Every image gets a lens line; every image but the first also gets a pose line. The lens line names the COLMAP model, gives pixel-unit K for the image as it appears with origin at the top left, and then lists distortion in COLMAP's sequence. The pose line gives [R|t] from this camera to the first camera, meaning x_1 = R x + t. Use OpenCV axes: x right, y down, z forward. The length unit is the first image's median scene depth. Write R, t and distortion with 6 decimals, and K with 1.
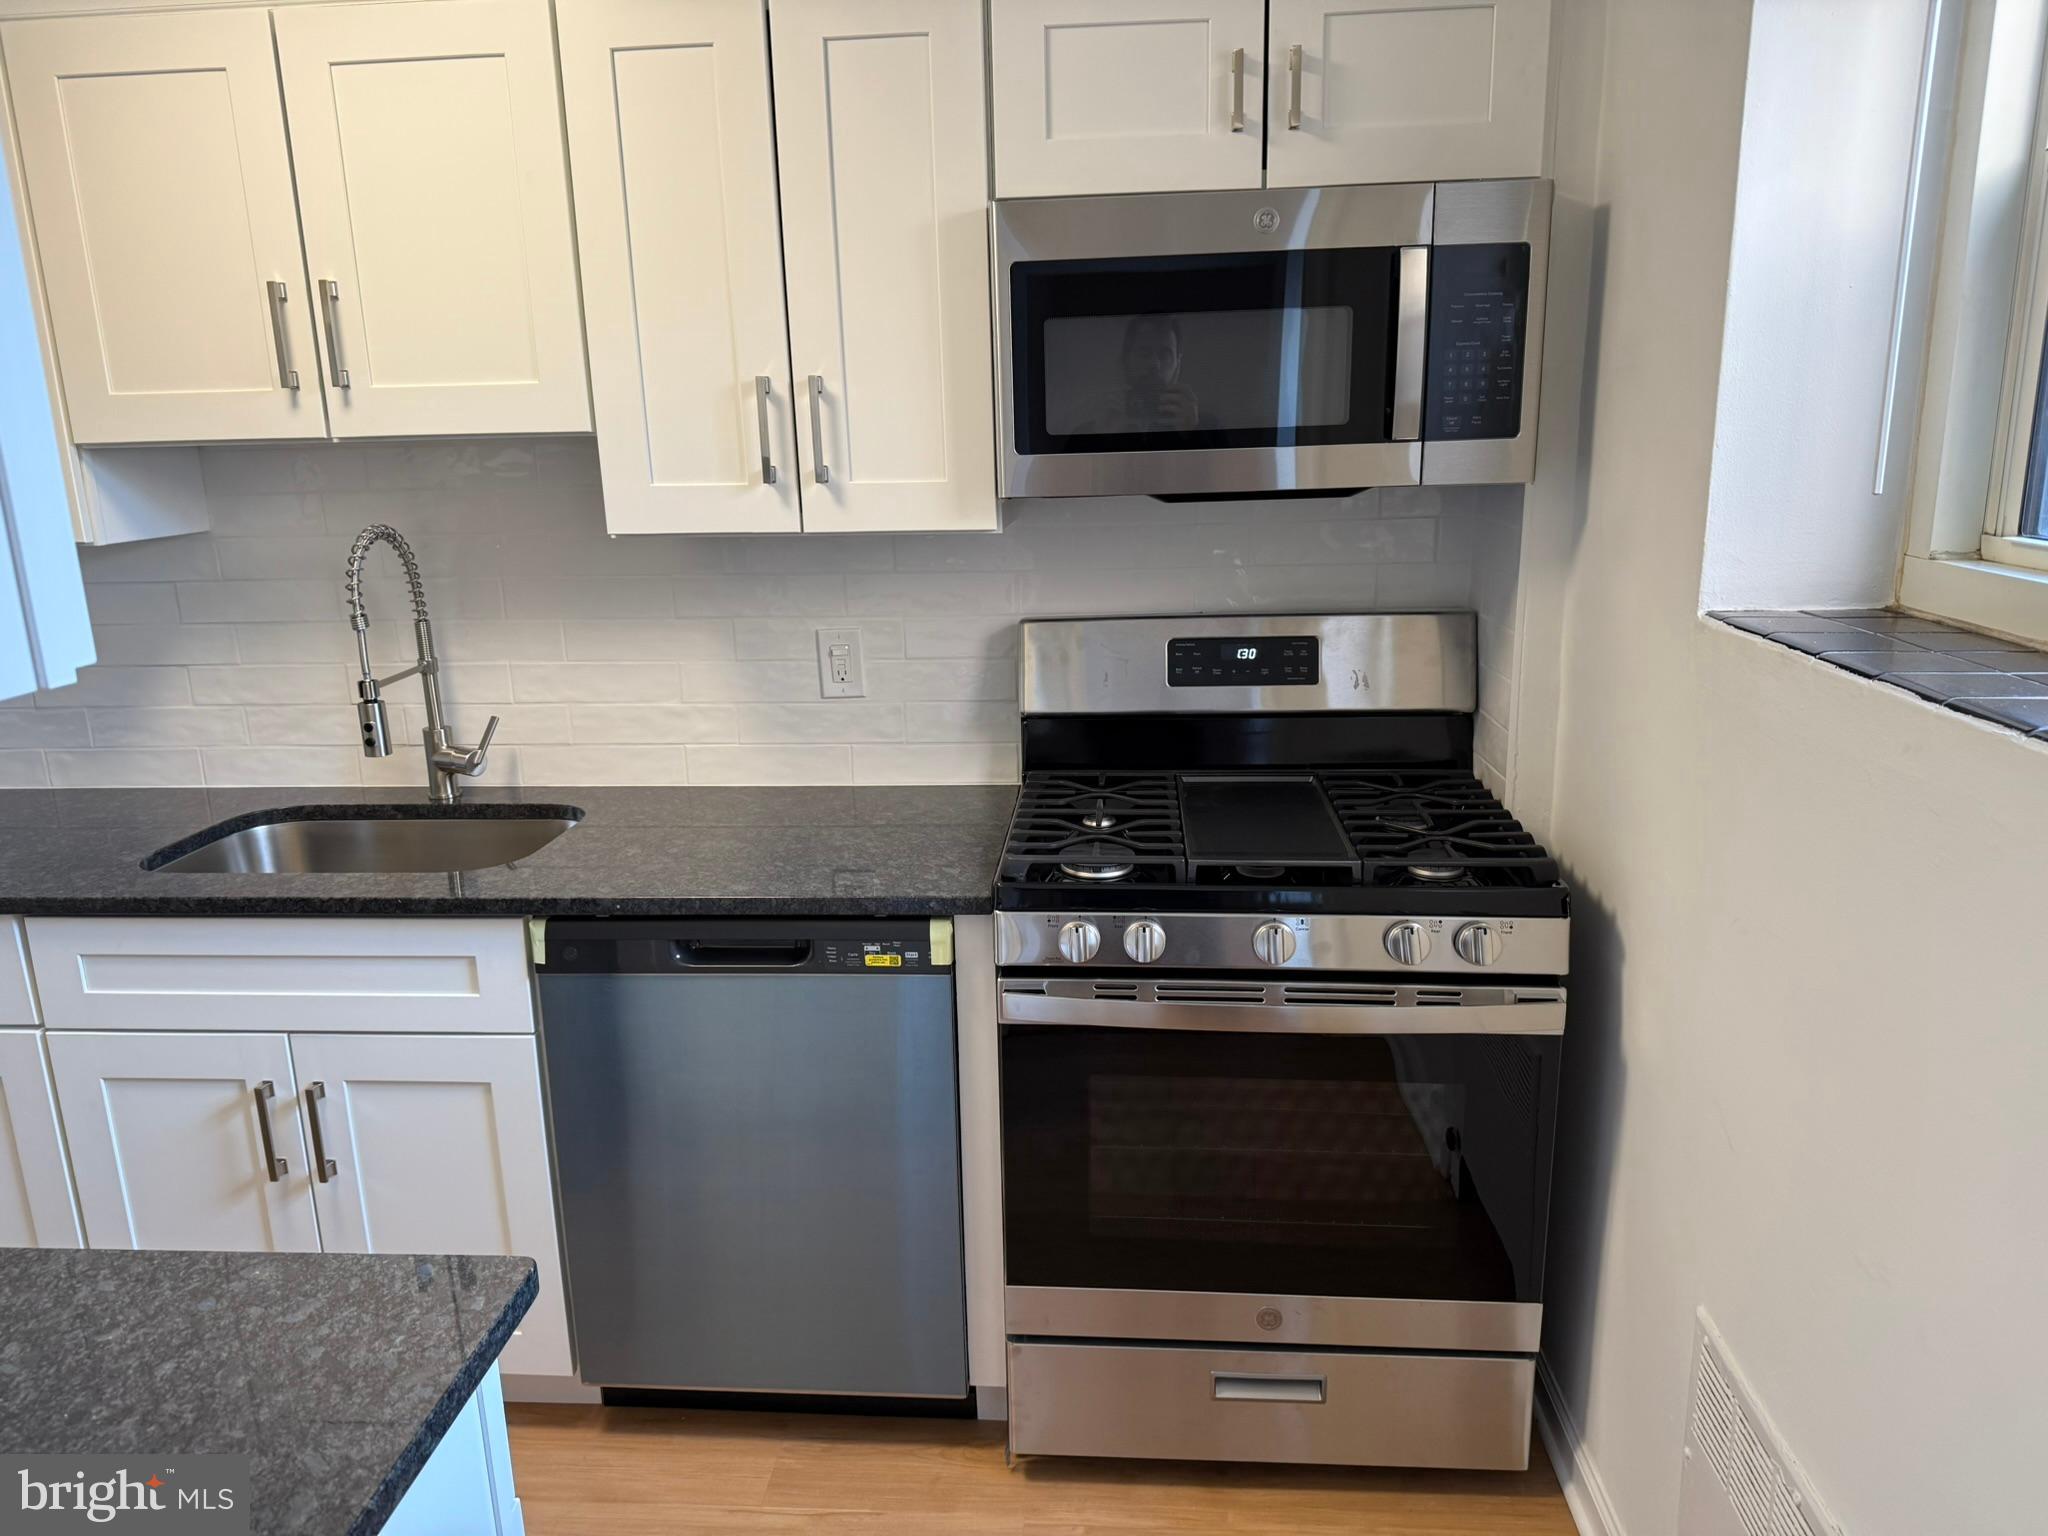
lens RADIAL K [[1438.0, 0, 1027.7], [0, 1438.0, 768.8], [0, 0, 1]] dist [0.057237, -0.068603]
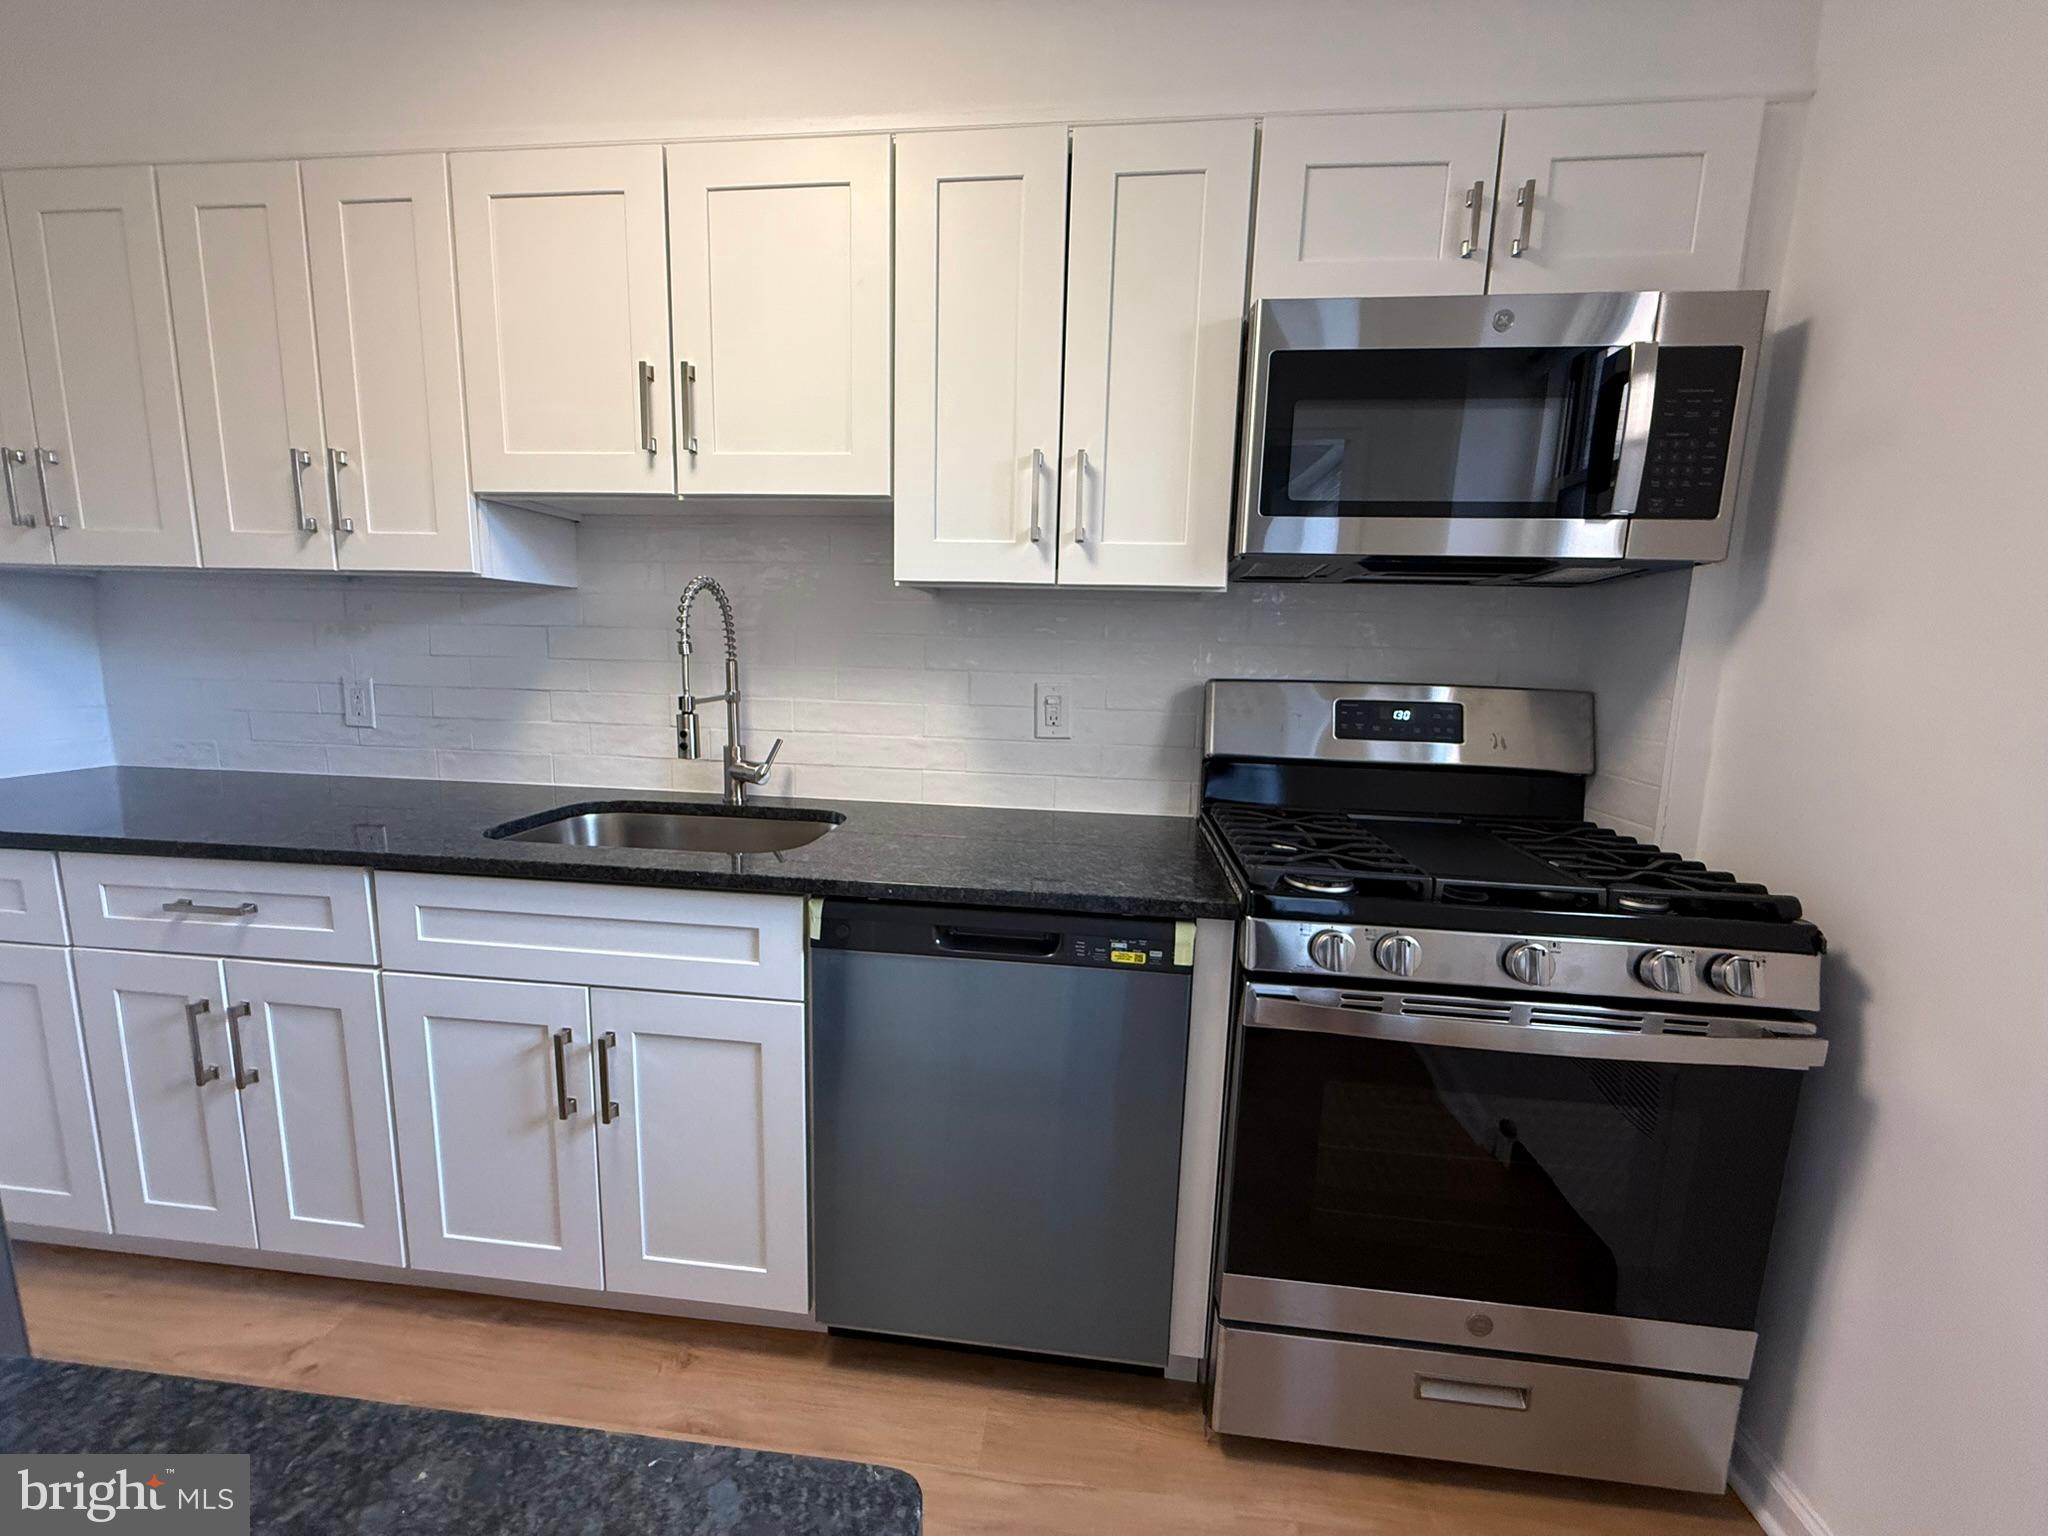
lens RADIAL K [[812.5, 0, 1029.2], [0, 812.5, 761.8], [0, 0, 1]] dist [0.001094, -0.001119]
pose [[0.998212, 0.056512, -0.019491, -0.157223], [-0.058119, 0.993758, -0.095225, 0.045790], [0.013988, 0.096188, 0.995265, 0.343903]]
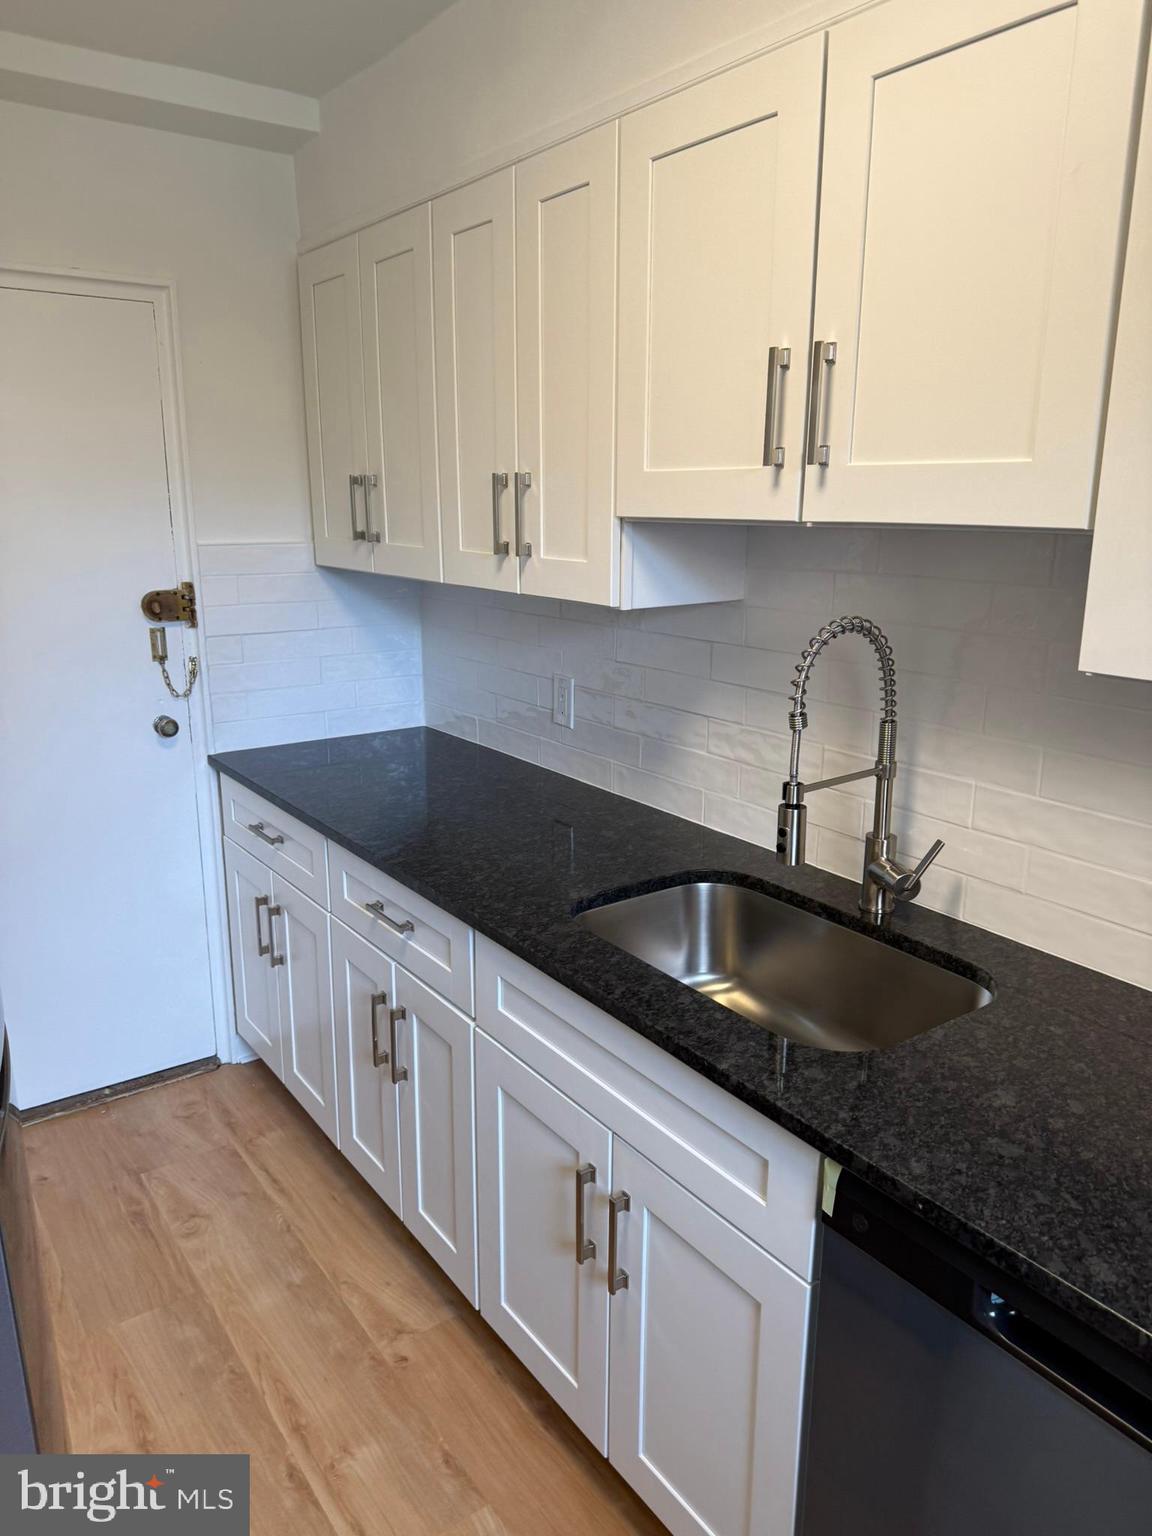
lens RADIAL K [[1078.5, 0, 559.0], [0, 1078.5, 755.3], [0, 0, 1]] dist [0.057237, -0.068603]
pose [[0.637788, 0.209181, -0.741262, -0.046489], [-0.204684, 0.973839, 0.098701, -0.122762], [0.742517, 0.088774, 0.663919, 0.457182]]
